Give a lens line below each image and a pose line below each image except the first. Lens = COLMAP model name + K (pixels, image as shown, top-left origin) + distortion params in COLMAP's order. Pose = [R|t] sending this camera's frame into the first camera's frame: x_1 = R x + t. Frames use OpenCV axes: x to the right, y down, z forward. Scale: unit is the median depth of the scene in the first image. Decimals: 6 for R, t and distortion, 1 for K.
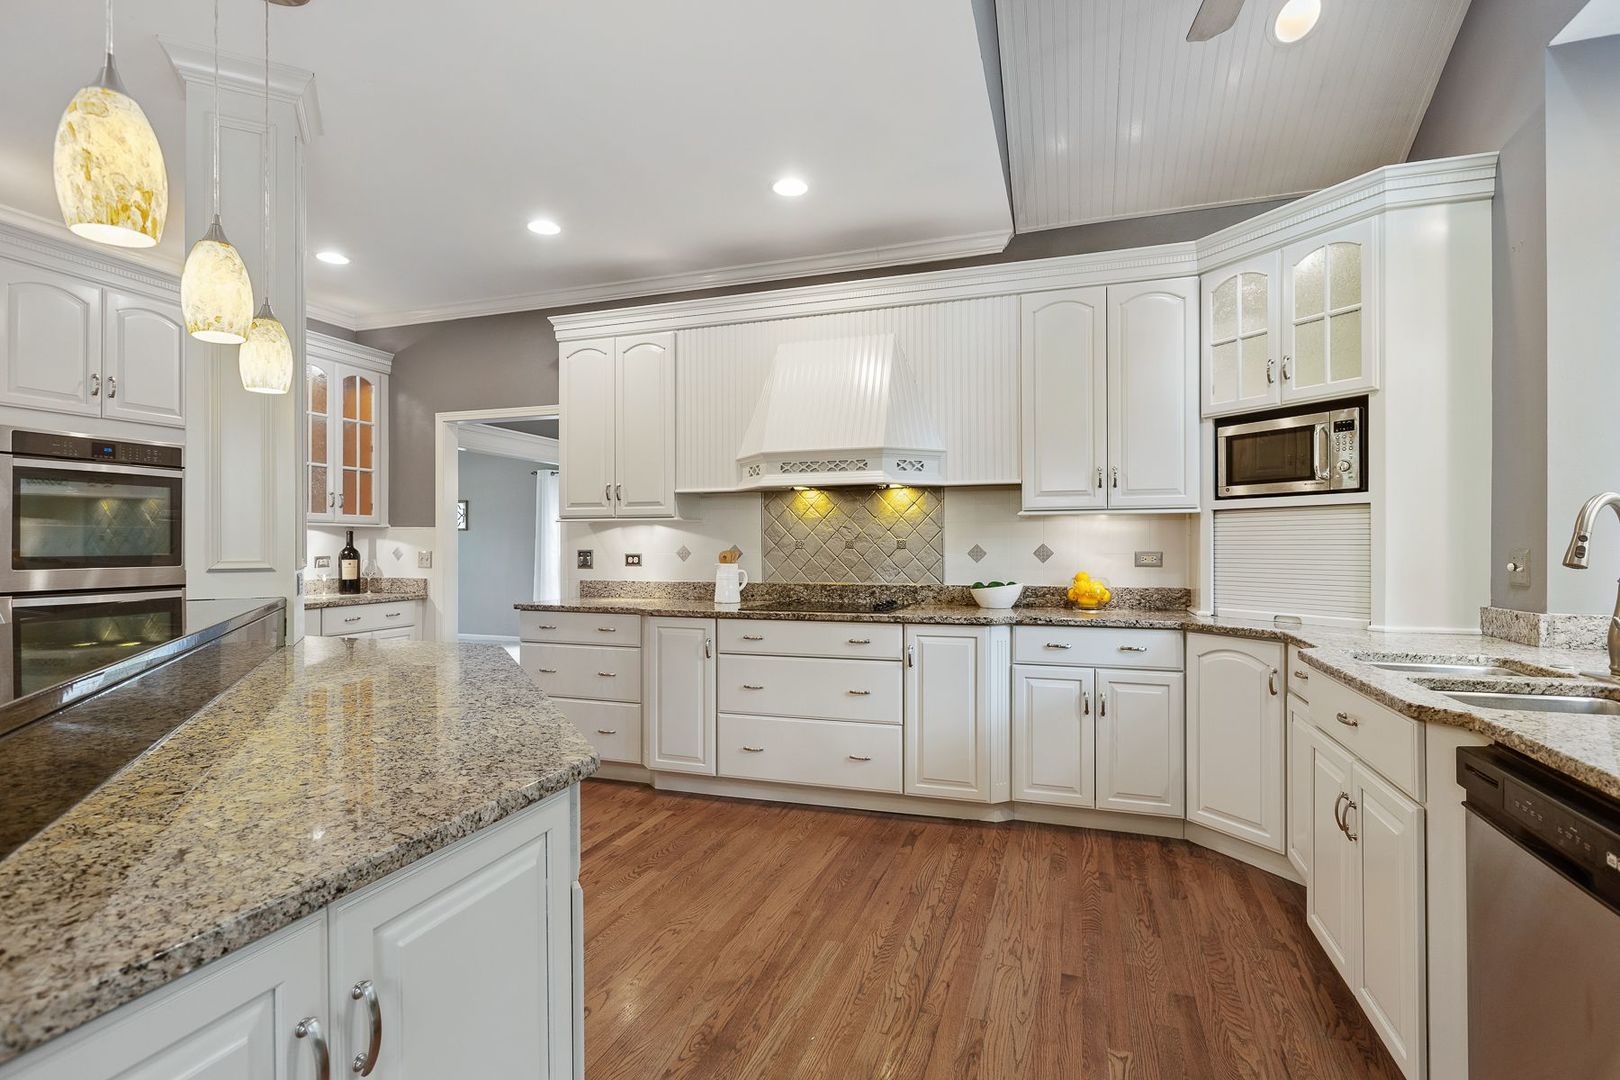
lens RADIAL K [[772.1, 0, 808.3], [0, 772.1, 544.5], [0, 0, 1]] dist [-0.000160, -0.000121]
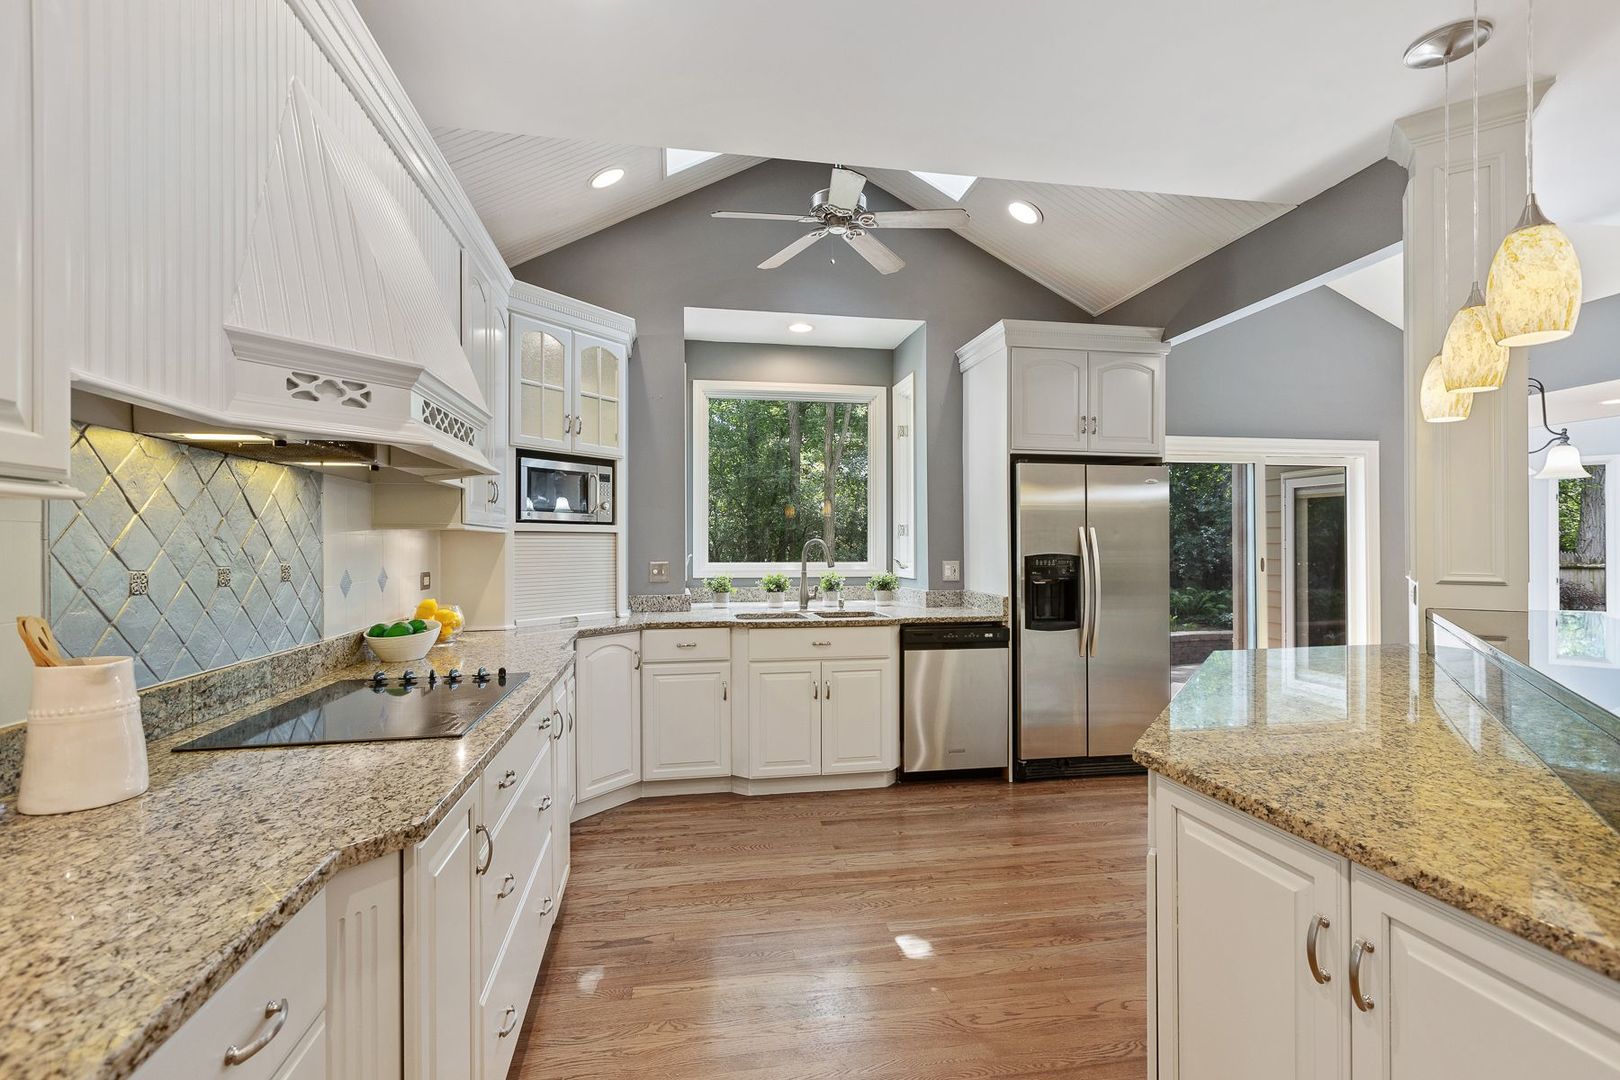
lens RADIAL K [[746.6, 0, 808.4], [0, 746.6, 543.5], [0, 0, 1]] dist [0.003756, 0.000830]
pose [[-0.486425, 0.007008, 0.873694, -0.593266], [0.006041, 0.999971, -0.004658, -0.019470], [-0.873702, 0.003013, -0.486453, 1.136087]]
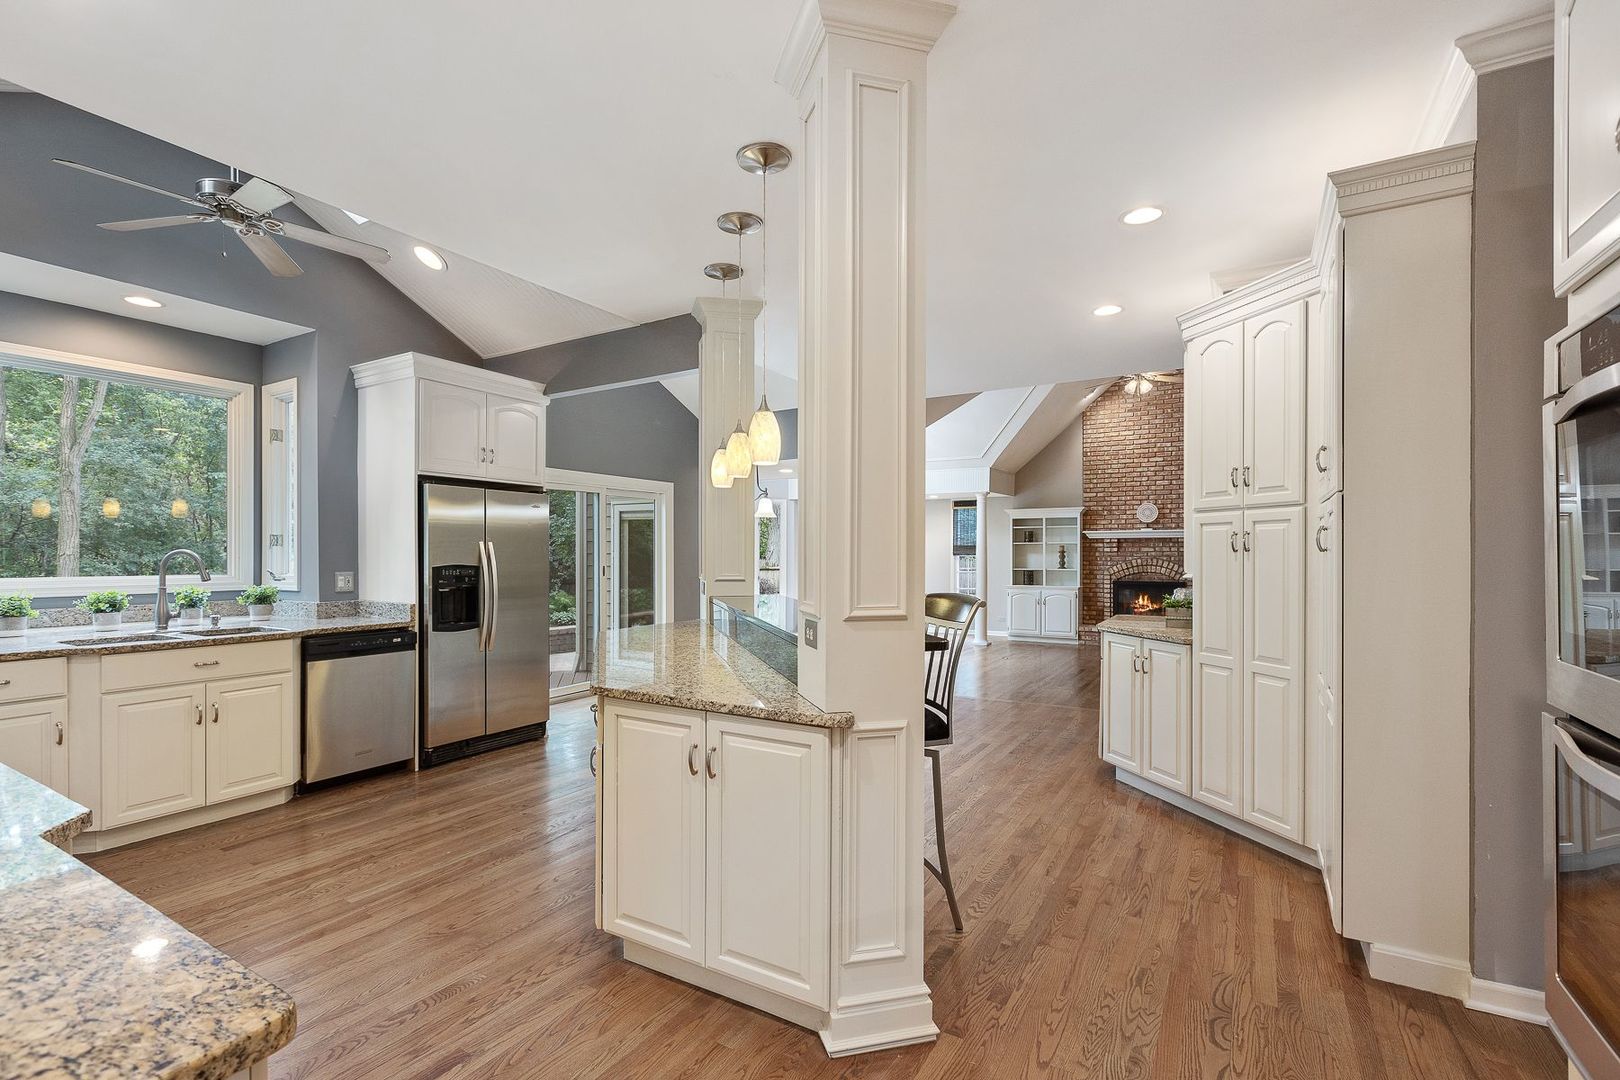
lens RADIAL K [[729.4, 0, 801.5], [0, 729.4, 551.4], [0, 0, 1]] dist [0.002343, 0.000426]
pose [[-0.976844, 0.002006, 0.213944, -0.648737], [0.002001, 0.999998, -0.000240, -0.028759], [-0.213945, 0.000194, -0.976846, 1.394927]]
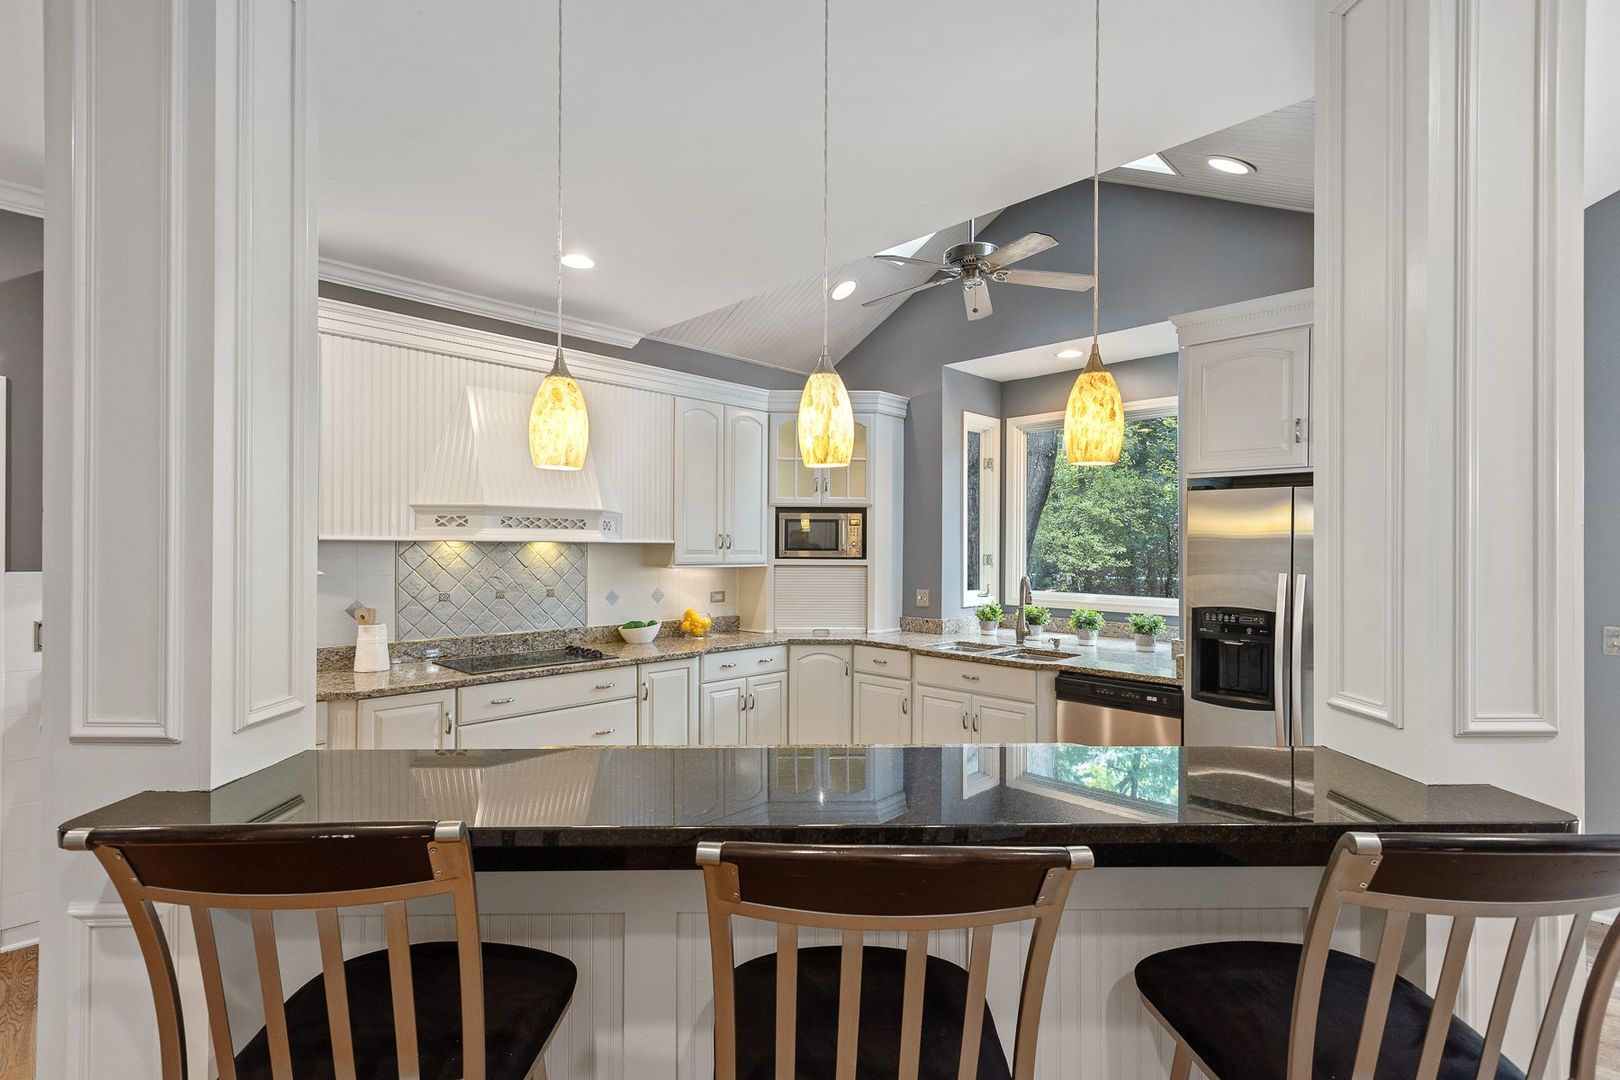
lens RADIAL K [[746.6, 0, 808.4], [0, 746.6, 543.5], [0, 0, 1]] dist [0.003756, 0.000830]
pose [[0.441547, 0.010759, 0.897174, -0.791106], [-0.004952, 0.999942, -0.009555, -0.072999], [-0.897225, -0.000224, 0.441575, 0.268719]]
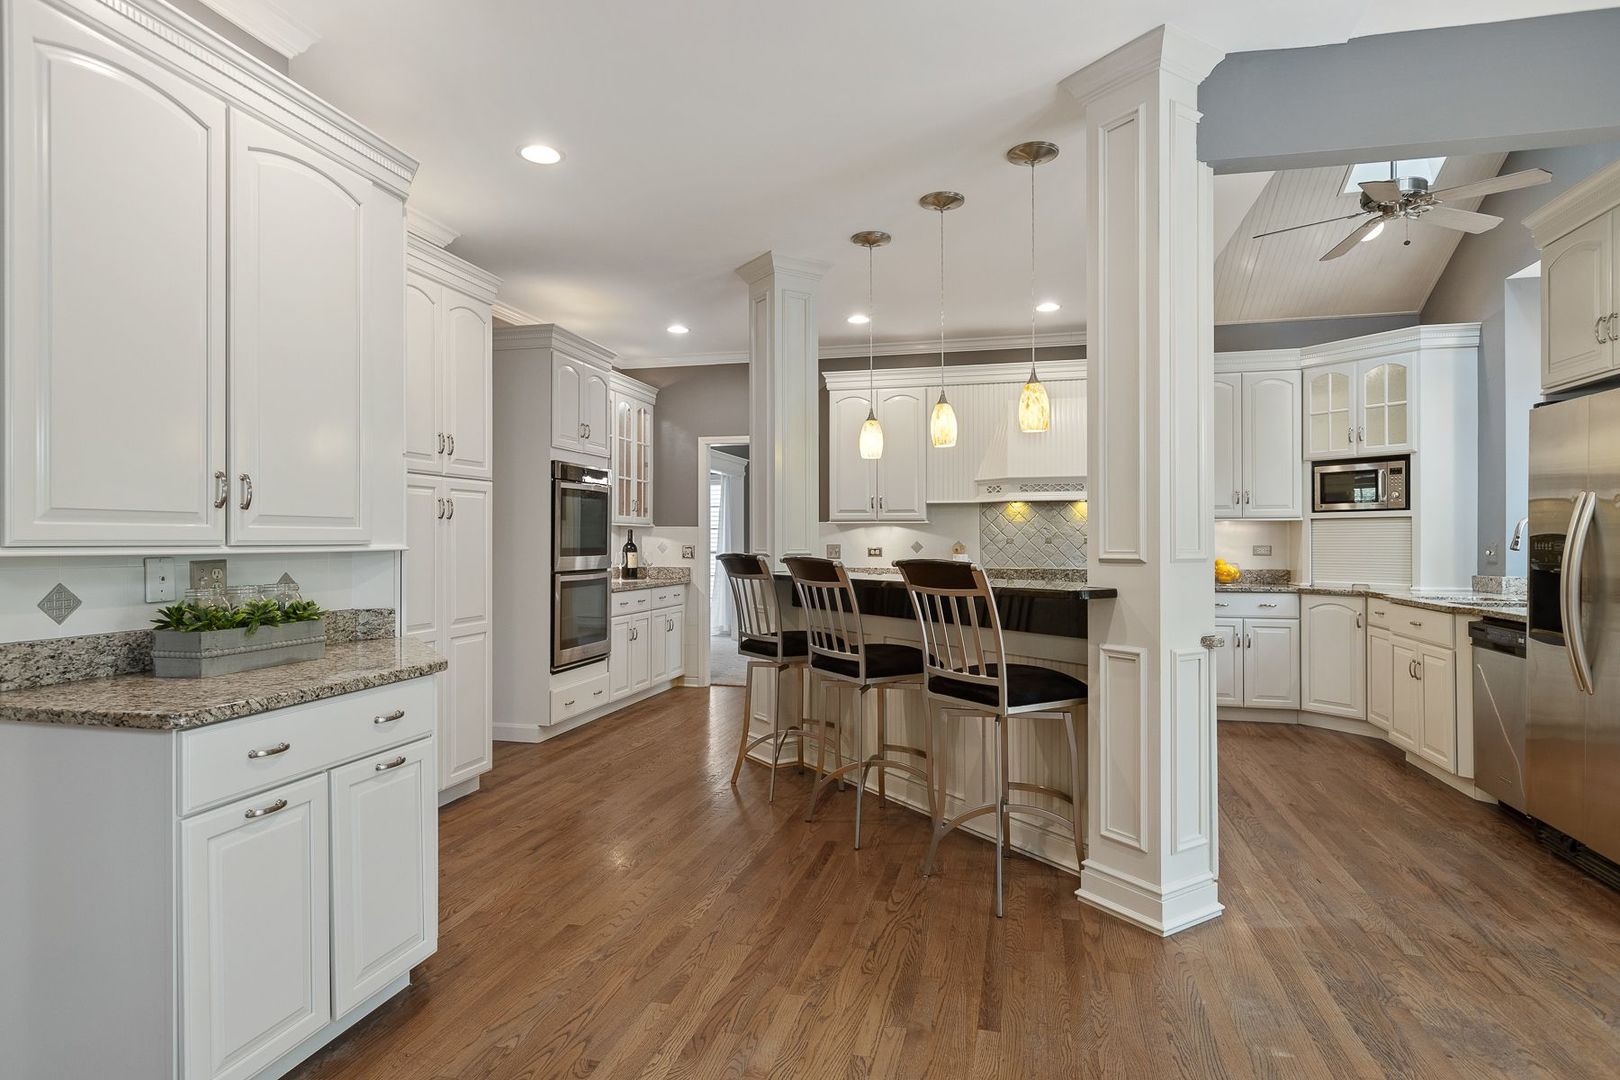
lens RADIAL K [[884.2, 0, 810.0], [0, 884.2, 540.0], [0, 0, 1]] dist [0.008322, 0.000669]
pose [[0.996020, 0.000835, 0.089122, -0.651573], [-0.000610, 0.999997, -0.002549, 0.003933], [-0.089124, 0.002484, 0.996017, -0.708906]]
